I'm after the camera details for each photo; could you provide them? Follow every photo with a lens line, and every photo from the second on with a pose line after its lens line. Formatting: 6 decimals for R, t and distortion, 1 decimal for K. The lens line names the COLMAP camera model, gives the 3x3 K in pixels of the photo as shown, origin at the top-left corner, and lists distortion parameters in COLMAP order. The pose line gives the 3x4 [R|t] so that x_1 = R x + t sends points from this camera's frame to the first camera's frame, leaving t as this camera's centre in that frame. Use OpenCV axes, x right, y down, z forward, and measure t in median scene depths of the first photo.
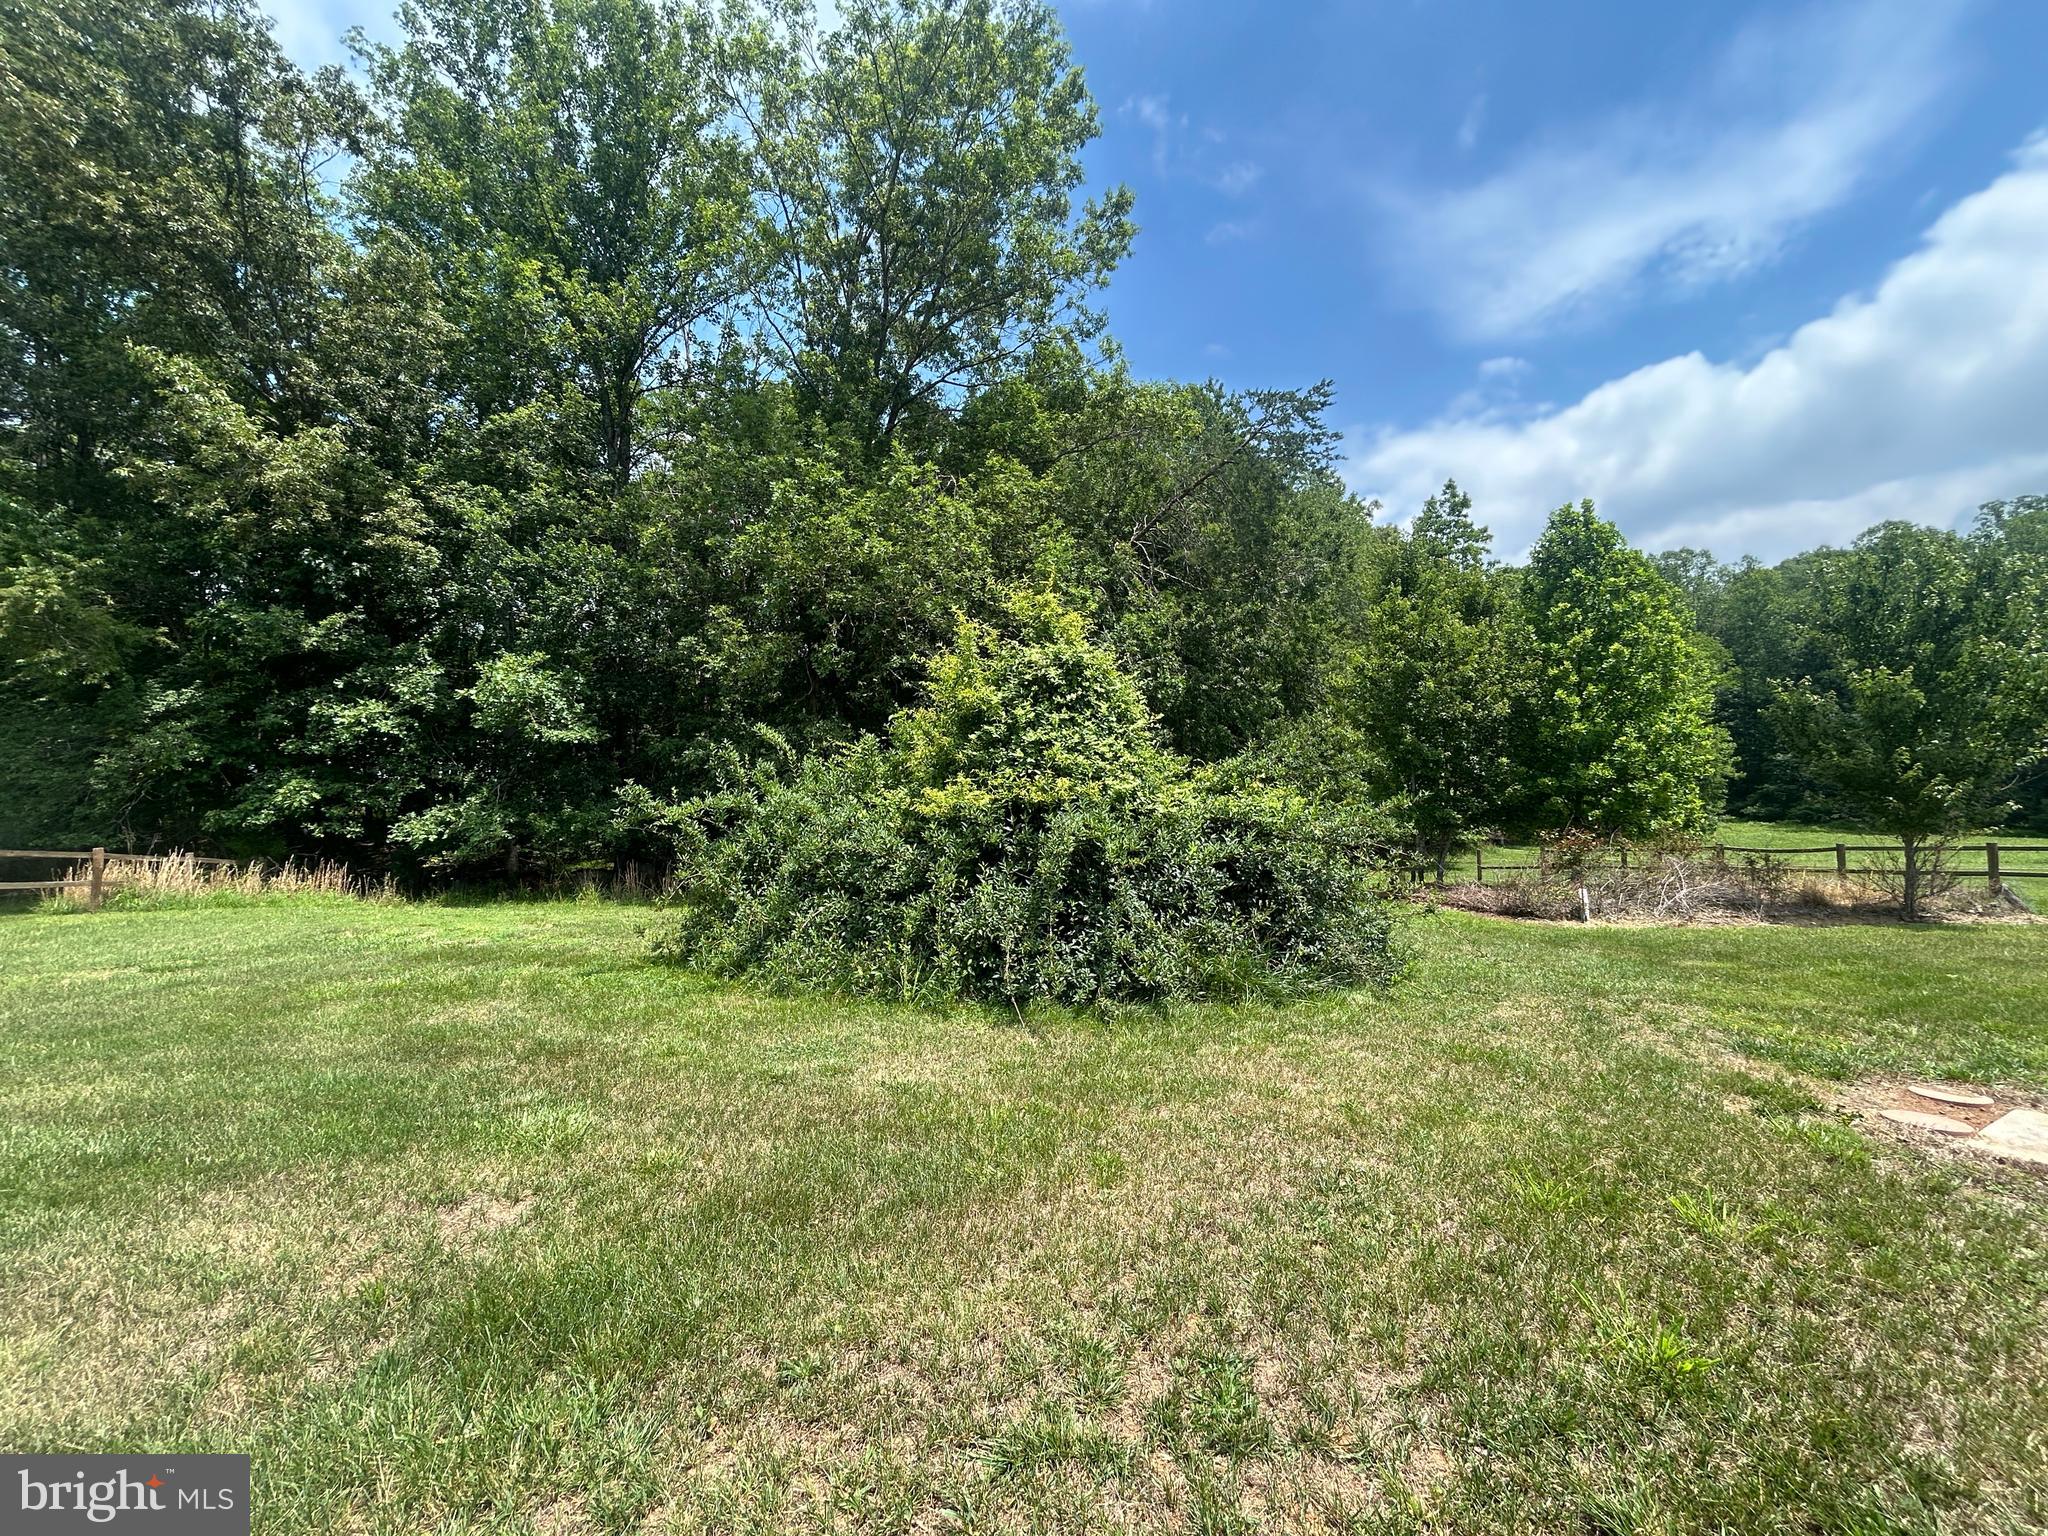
lens RADIAL K [[836.1, 0, 1017.5], [0, 836.1, 768.1], [0, 0, 1]] dist [-0.001359, -0.000483]
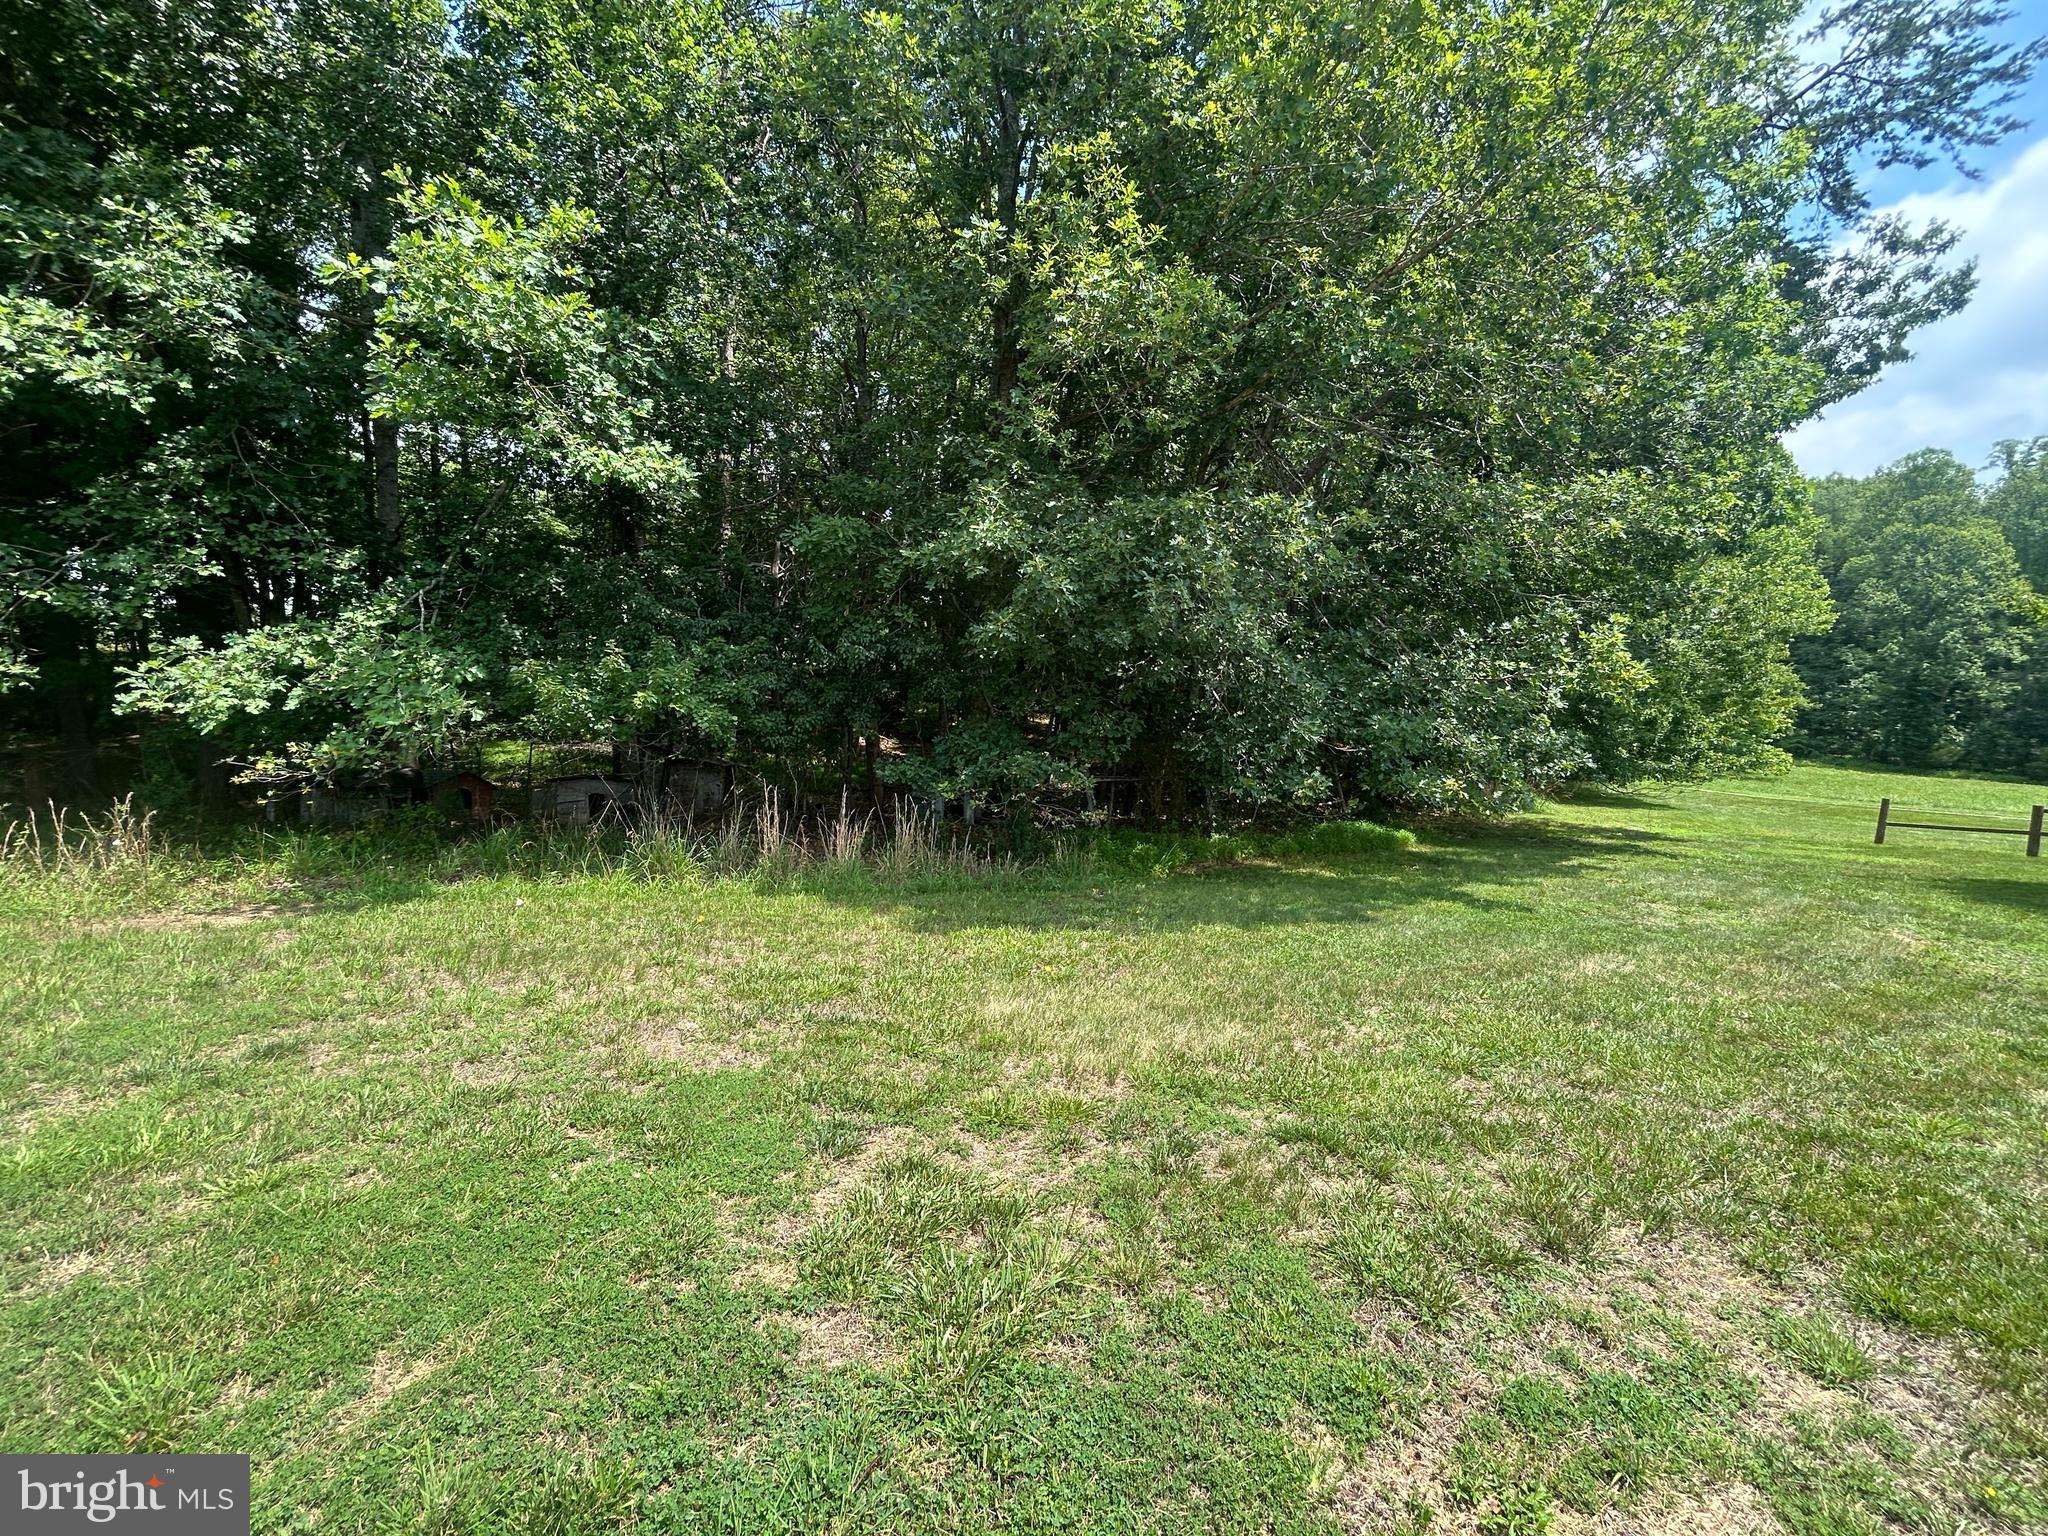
lens RADIAL K [[836.1, 0, 1032.5], [0, 836.1, 773.8], [0, 0, 1]] dist [-0.001359, -0.000483]
pose [[0.985005, 0.036527, 0.168615, -0.408651], [-0.058828, 0.989869, 0.129221, 0.042706], [-0.162187, -0.137203, 0.977175, 0.558193]]
